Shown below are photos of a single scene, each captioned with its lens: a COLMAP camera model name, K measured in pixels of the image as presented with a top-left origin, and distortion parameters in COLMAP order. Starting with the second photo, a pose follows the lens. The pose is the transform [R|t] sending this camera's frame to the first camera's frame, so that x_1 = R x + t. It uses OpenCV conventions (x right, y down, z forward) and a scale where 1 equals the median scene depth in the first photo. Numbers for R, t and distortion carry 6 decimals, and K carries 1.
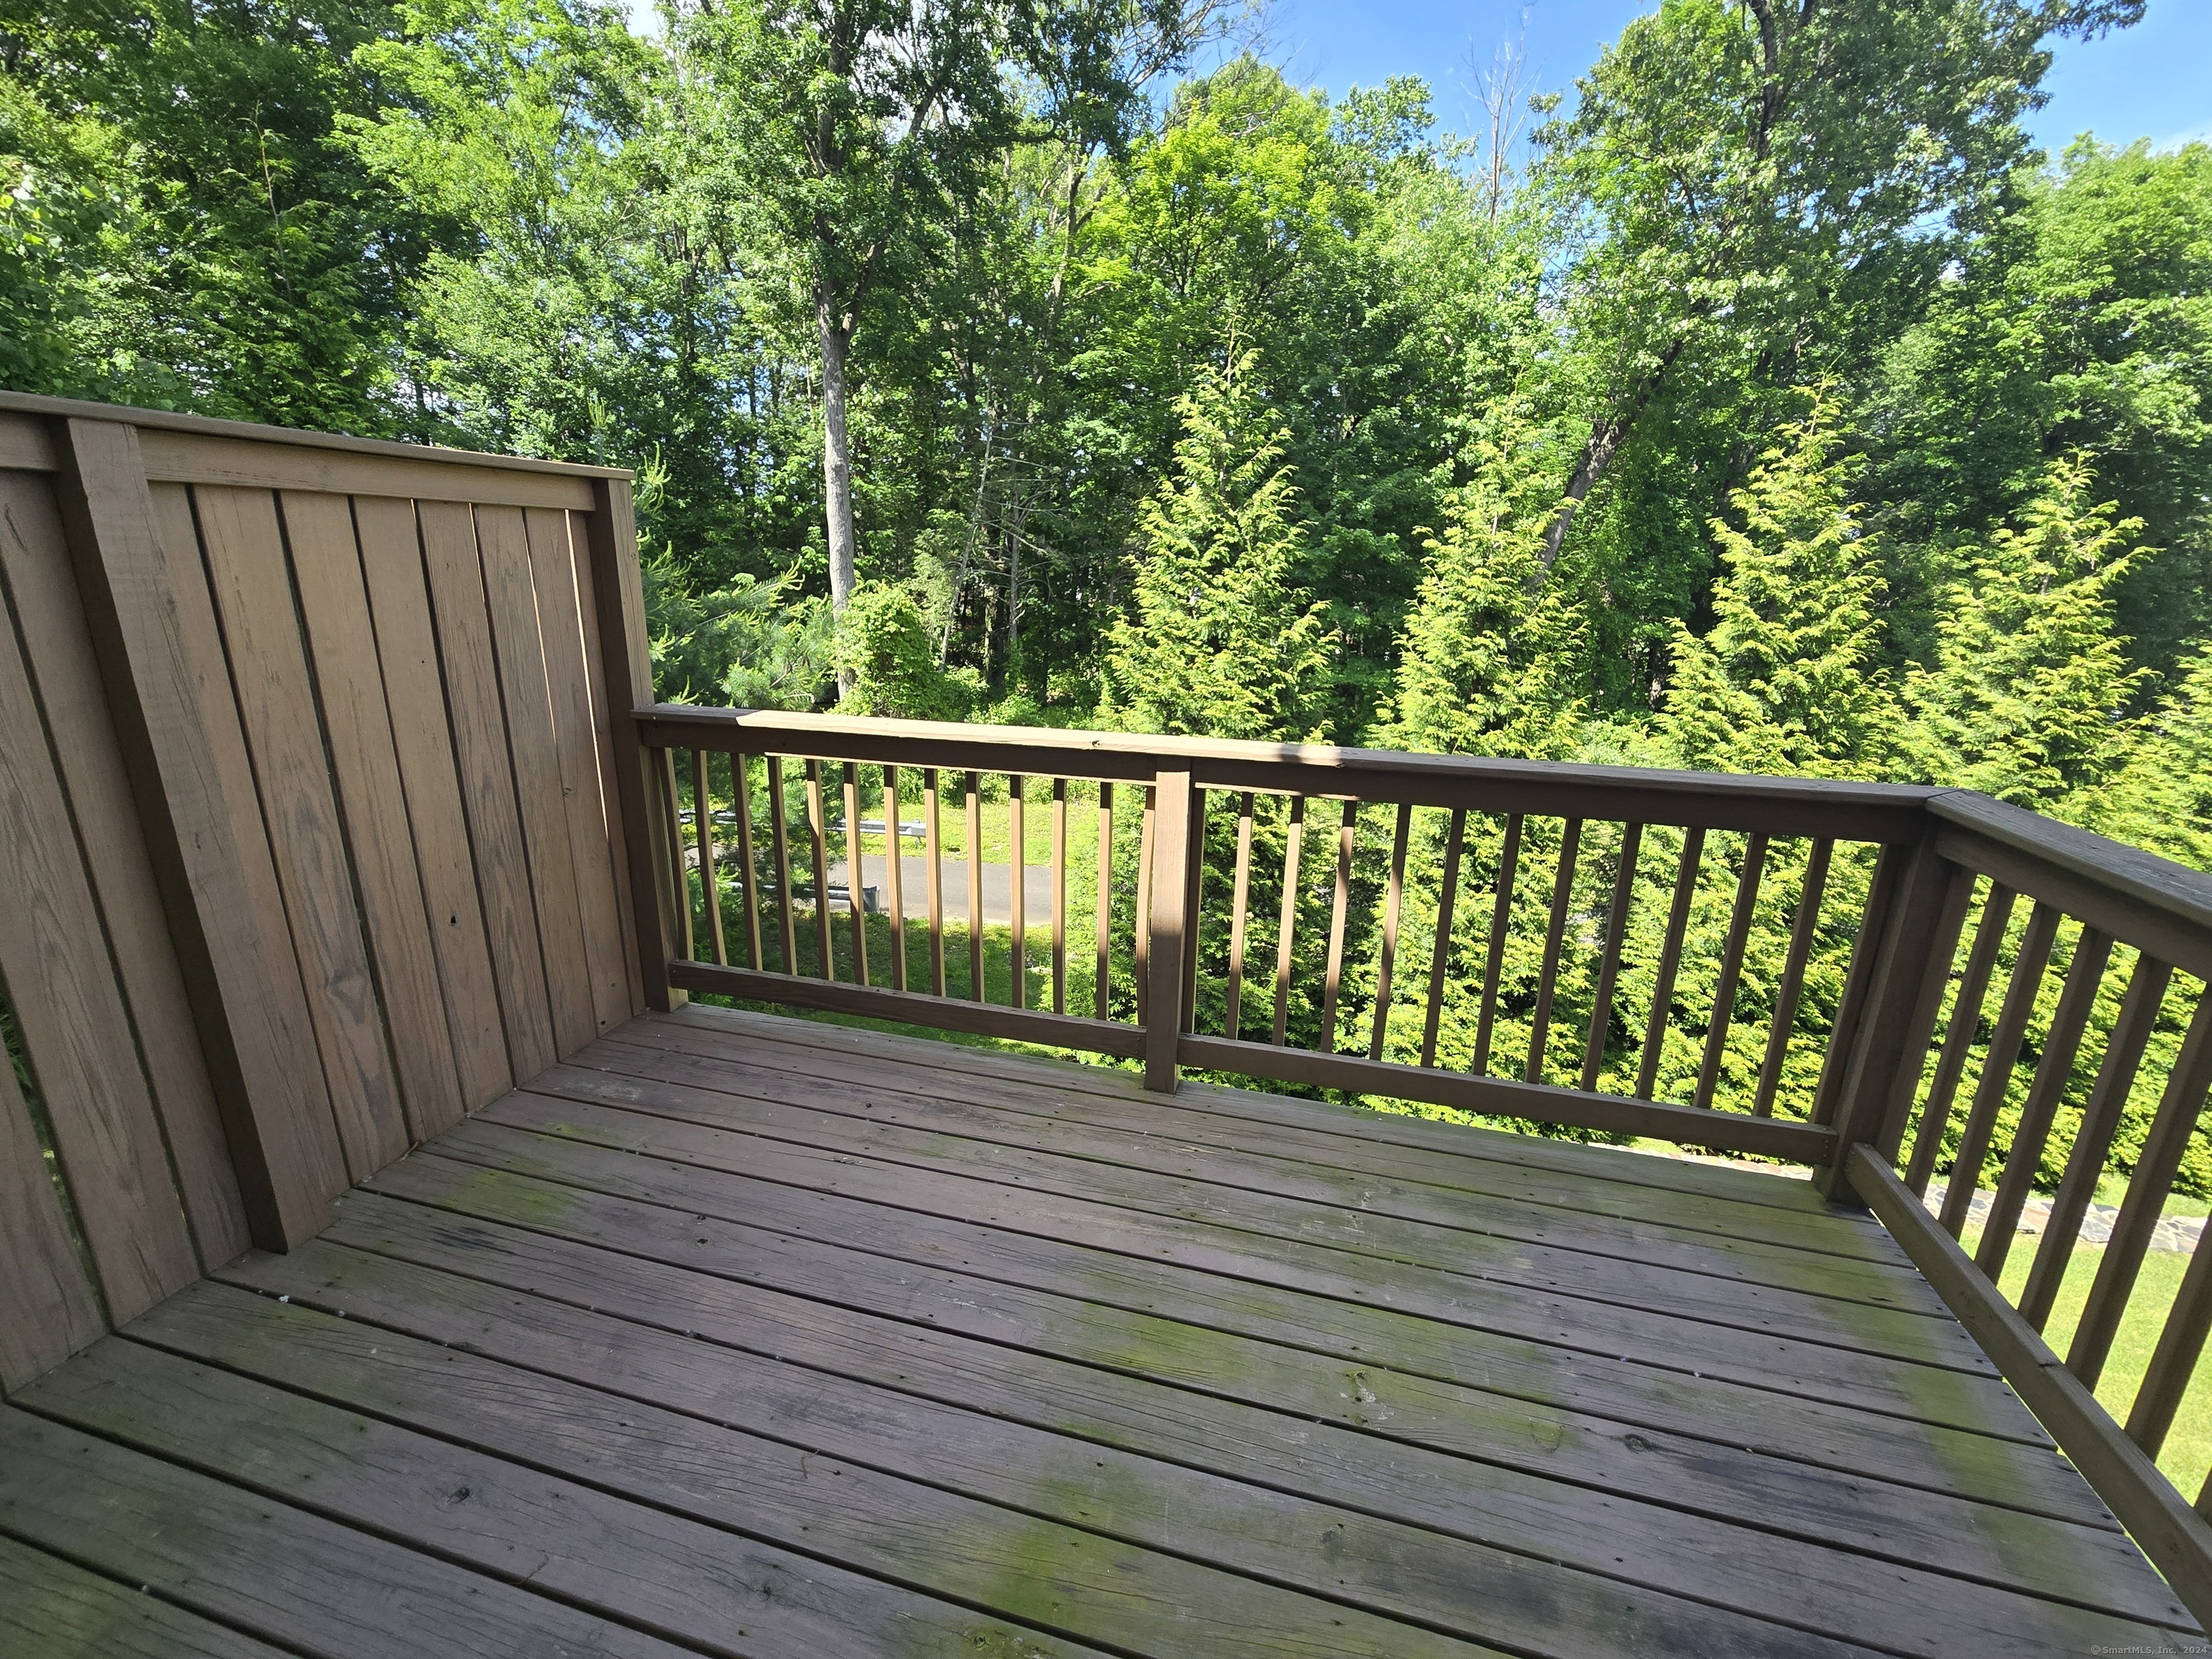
lens RADIAL K [[913.3, 0, 1113.0], [0, 913.3, 821.1], [0, 0, 1]] dist [-0.000863, 0.001582]
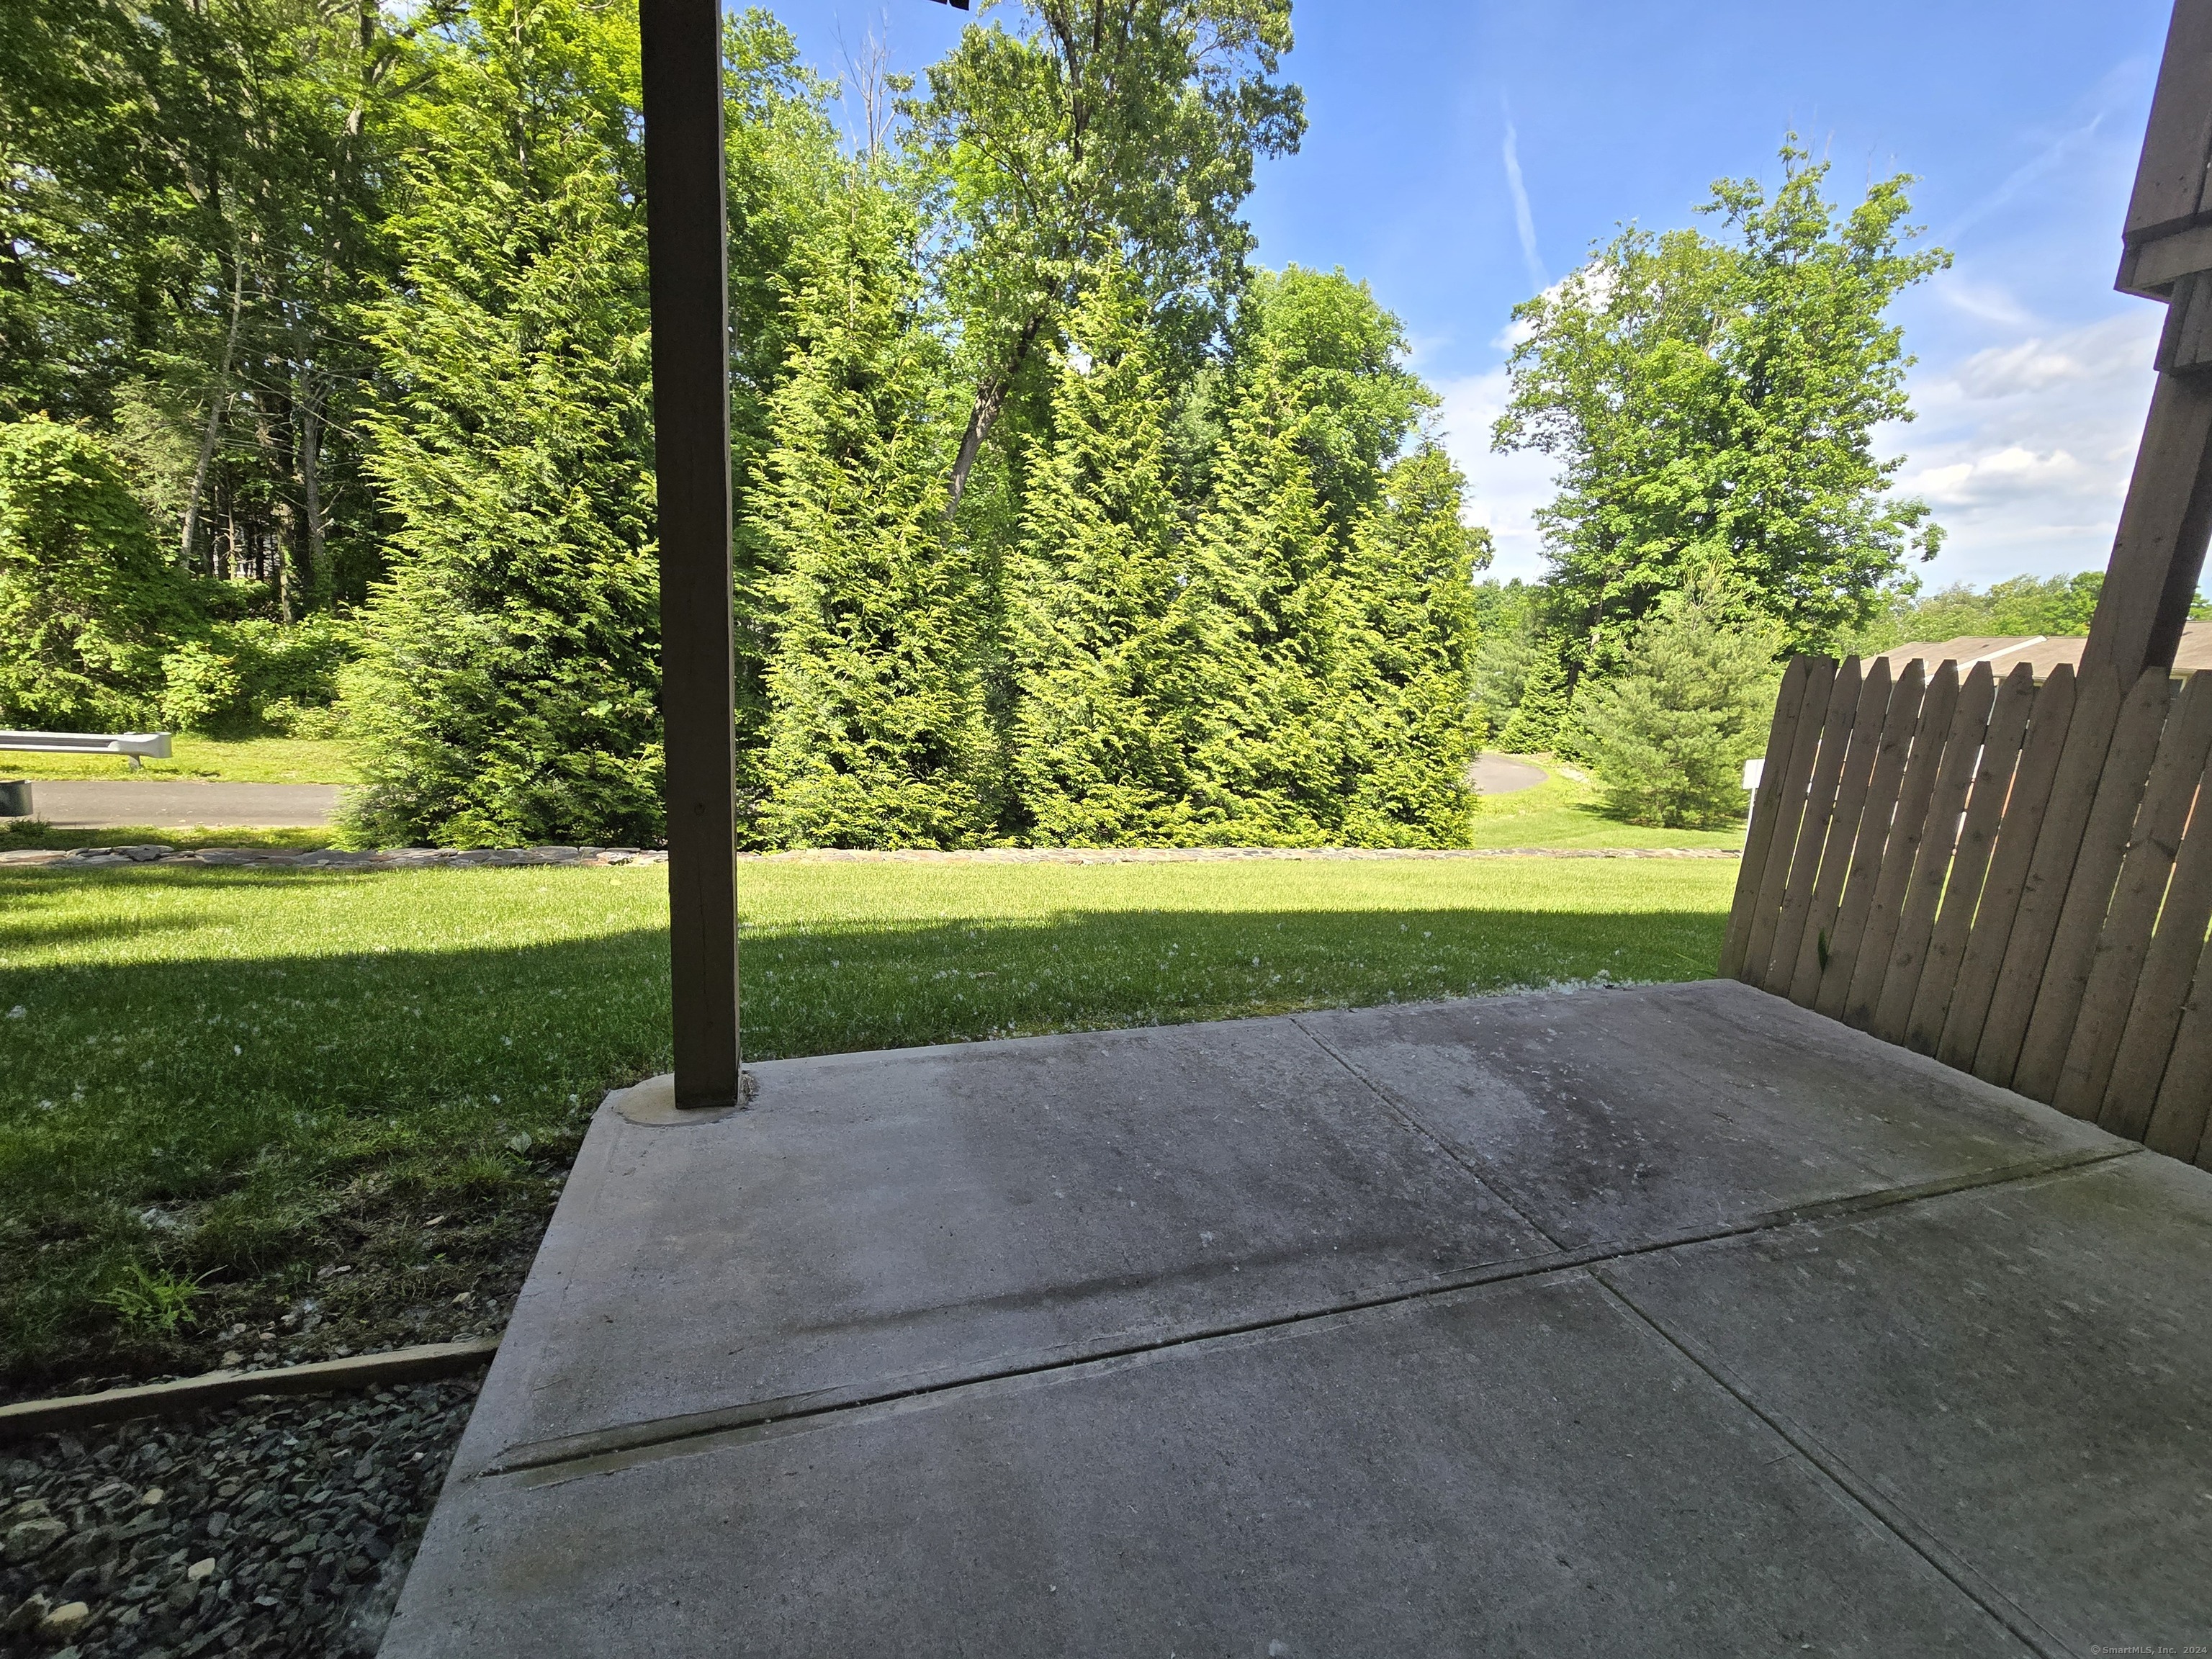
lens RADIAL K [[913.3, 0, 1099.3], [0, 913.3, 822.9], [0, 0, 1]] dist [-0.000863, 0.001582]
pose [[0.845906, -0.082746, 0.526874, 0.068577], [0.097890, 0.995197, -0.000867, 0.261205], [-0.524272, 0.052309, 0.849943, 0.037235]]
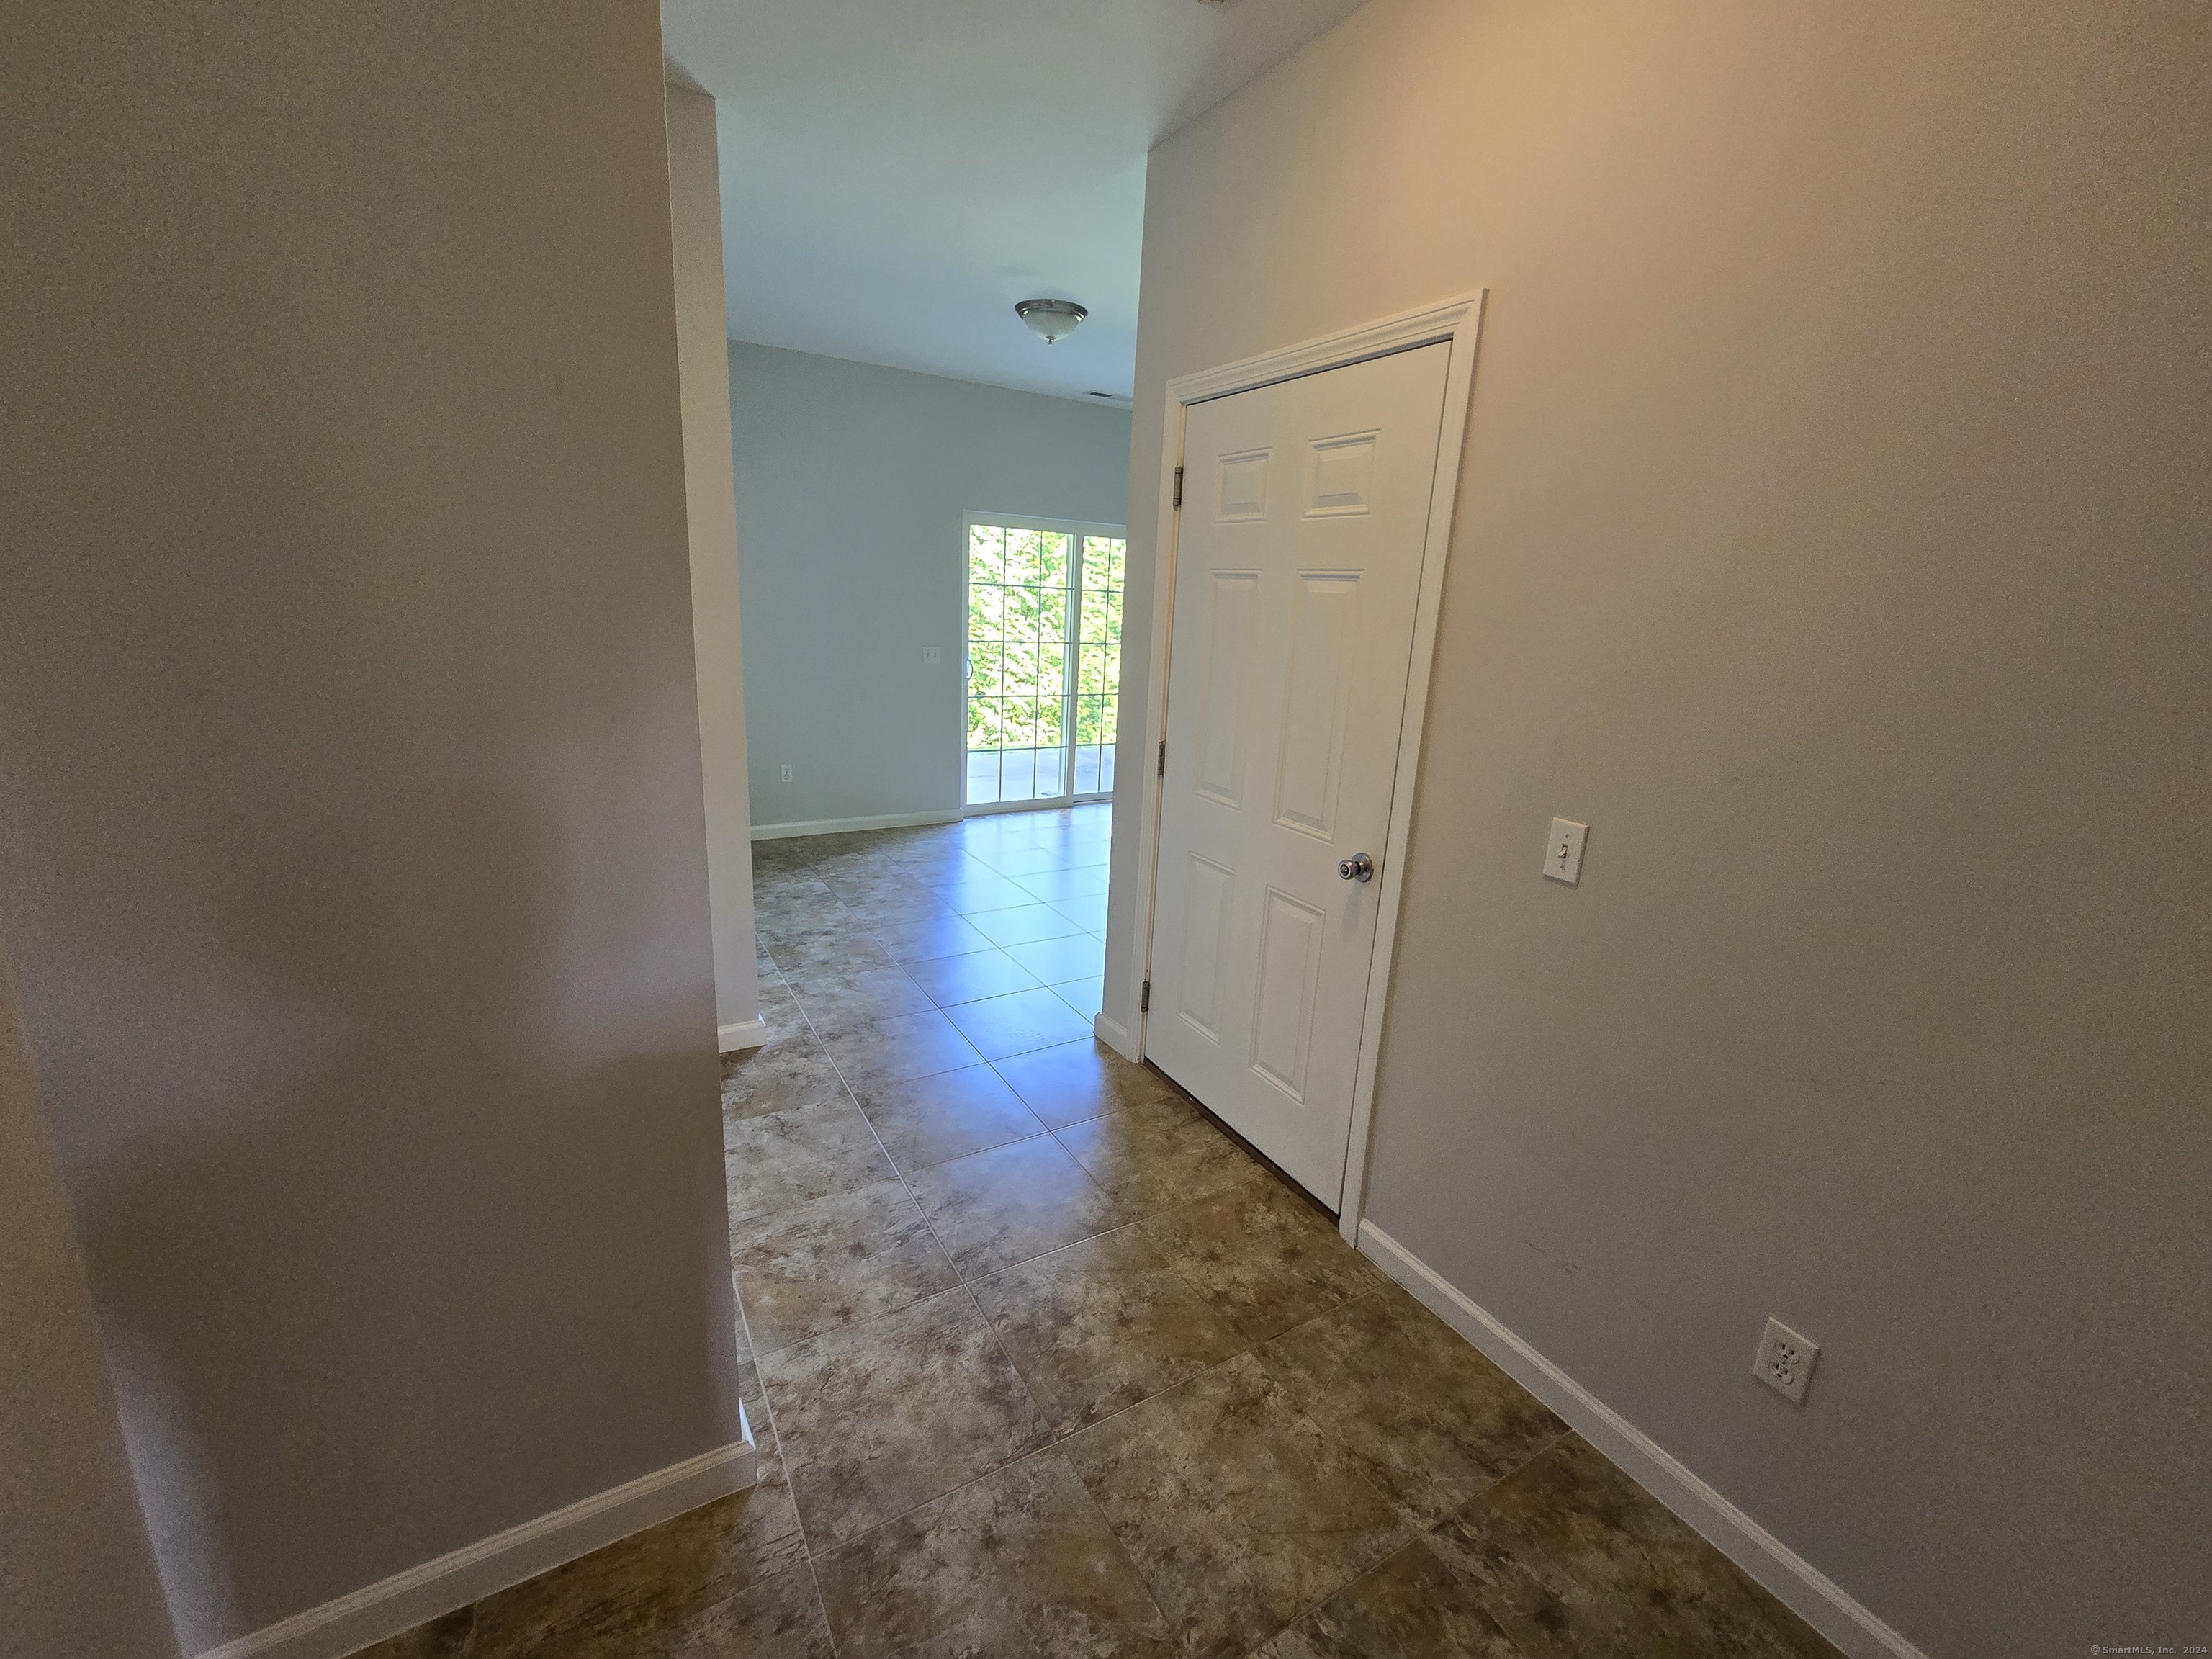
lens RADIAL K [[913.3, 0, 1105.4], [0, 913.3, 817.1], [0, 0, 1]] dist [-0.000863, 0.001582]
pose [[0.696201, -0.153885, 0.701158, -0.267409], [0.152994, 0.986119, 0.064514, 0.332128], [-0.701353, 0.062359, 0.710081, -0.380154]]
